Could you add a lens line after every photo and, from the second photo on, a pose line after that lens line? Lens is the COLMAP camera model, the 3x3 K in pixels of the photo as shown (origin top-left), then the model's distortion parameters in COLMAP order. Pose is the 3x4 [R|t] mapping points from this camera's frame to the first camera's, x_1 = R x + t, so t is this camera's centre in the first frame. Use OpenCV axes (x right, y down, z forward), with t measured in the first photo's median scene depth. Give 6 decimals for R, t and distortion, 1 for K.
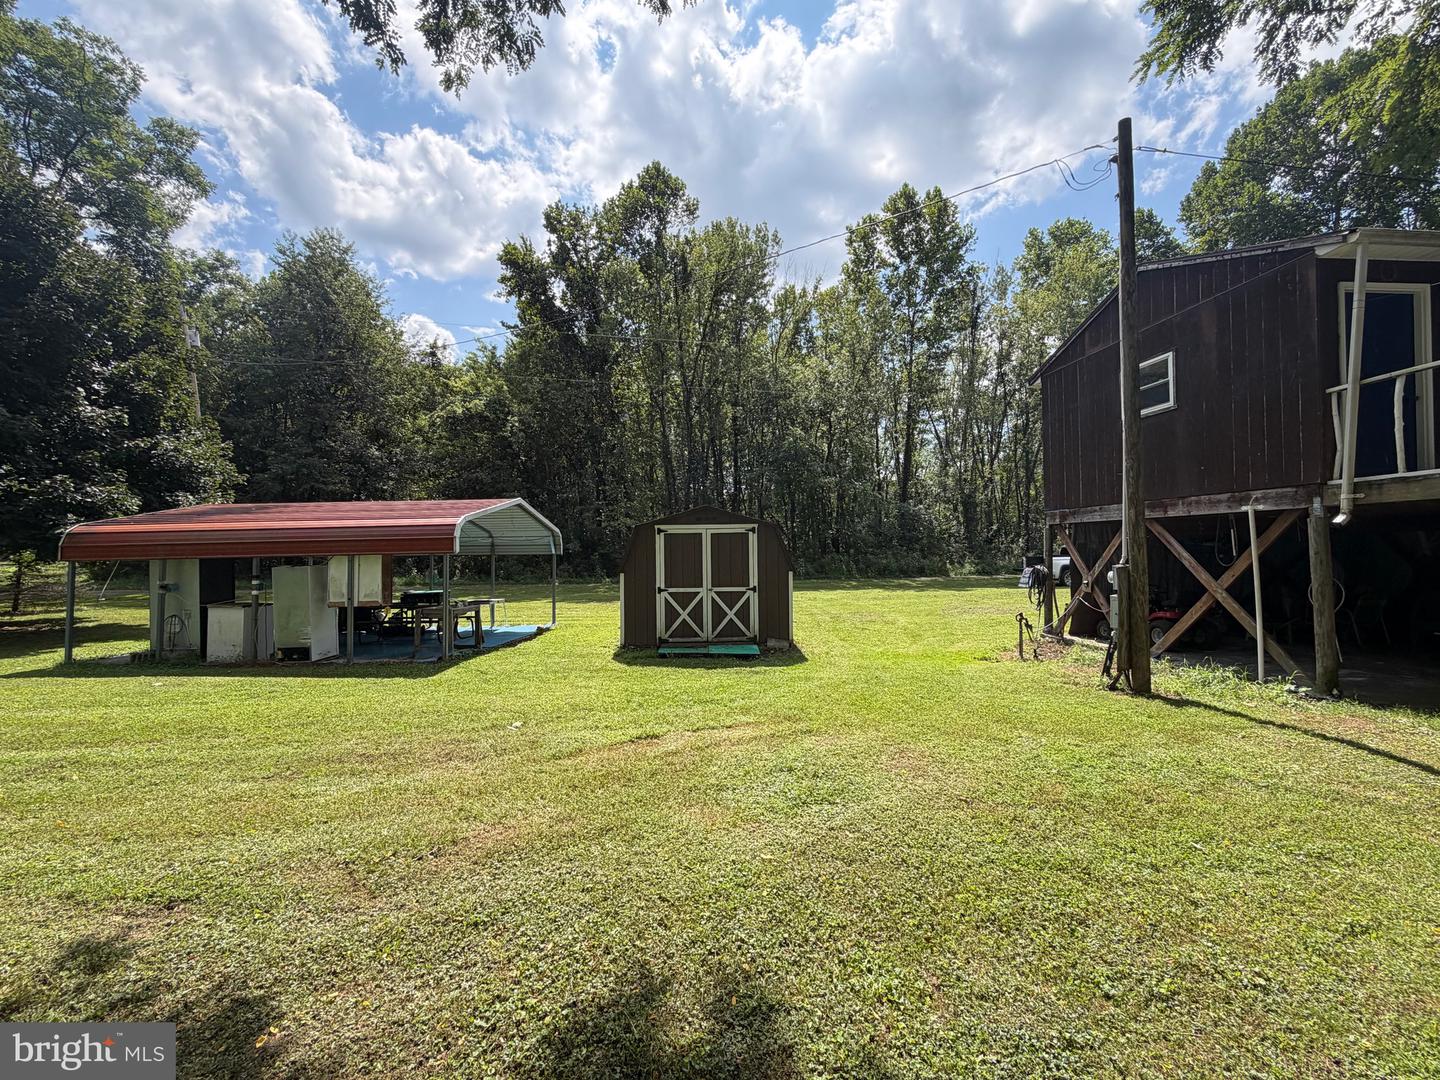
lens RADIAL K [[635.5, 0, 713.5], [0, 635.5, 539.0], [0, 0, 1]] dist [-0.000499, 0.000521]
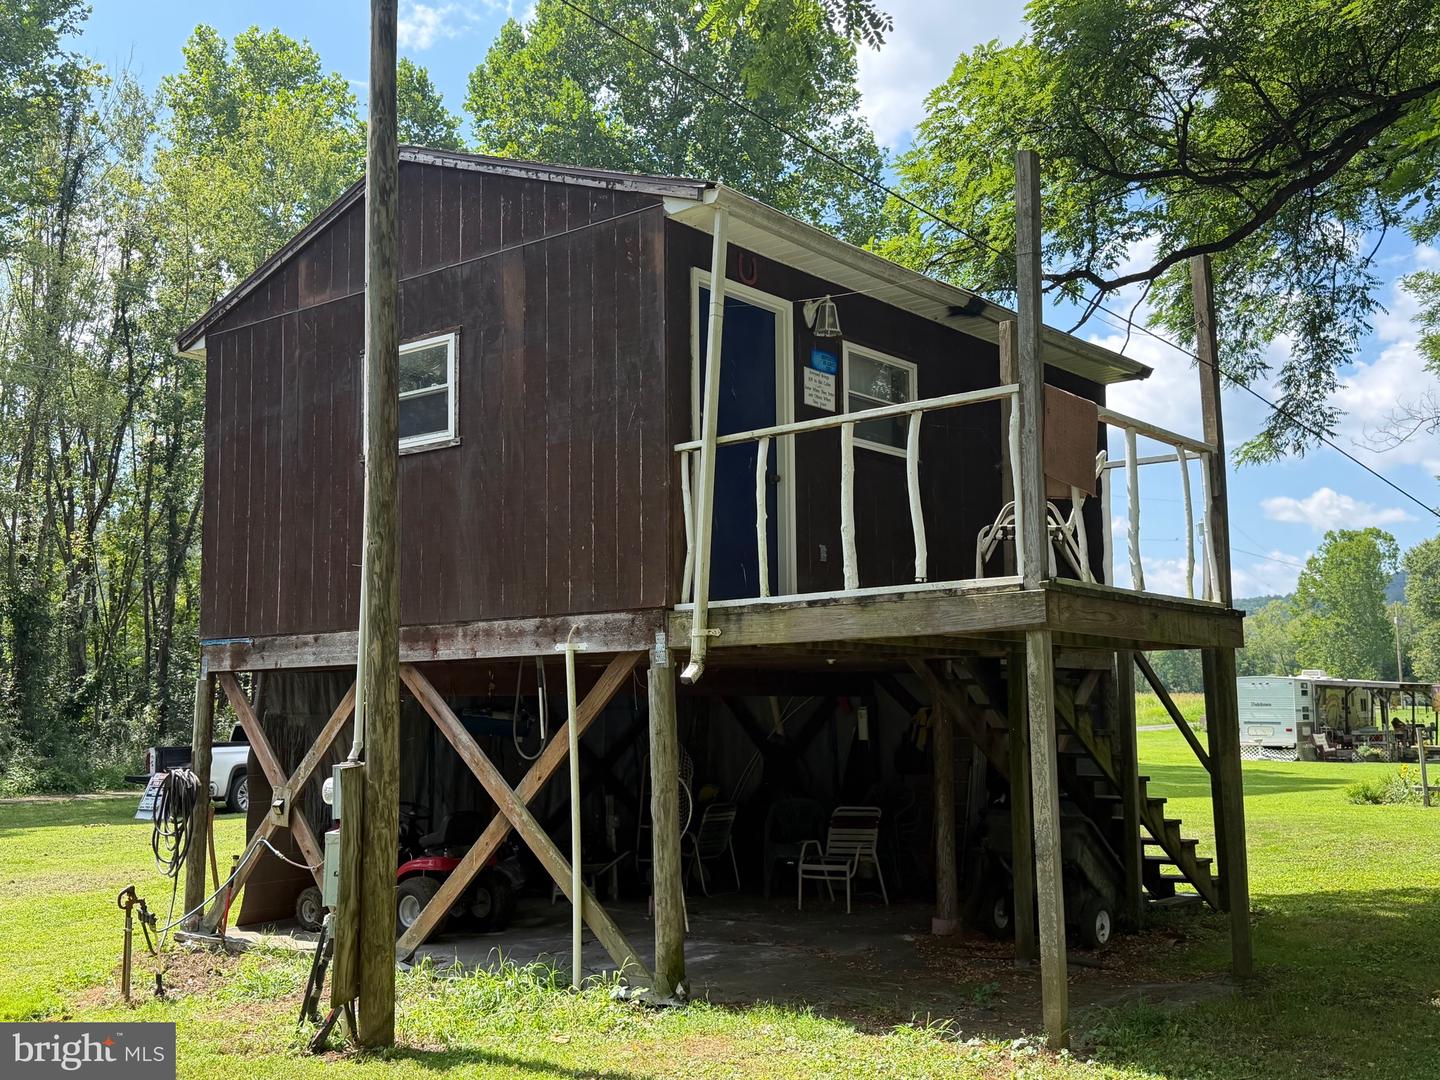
lens RADIAL K [[1475.2, 0, 720.0], [0, 1475.2, 540.0], [0, 0, 1]] dist [0.191552, -0.445009]
pose [[0.688936, 0.087816, 0.719483, 0.034545], [-0.008431, 0.993537, -0.113193, 0.001003], [-0.724773, 0.071917, 0.685224, 0.054476]]
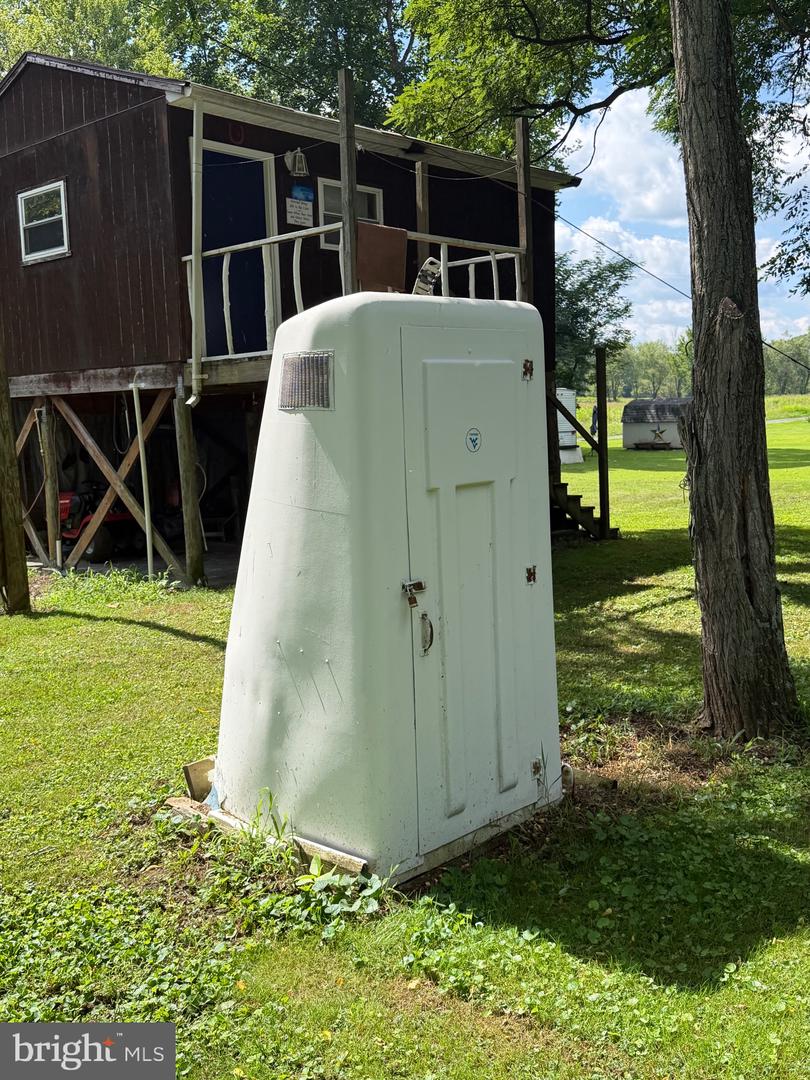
lens RADIAL K [[1106.4, 0, 406.7], [0, 1106.4, 536.1], [0, 0, 1]] dist [0.191552, -0.445009]
pose [[0.736989, -0.079947, 0.671160, 0.074254], [0.010319, 0.994195, 0.107095, -0.004605], [-0.675826, -0.072002, 0.733536, -0.385969]]
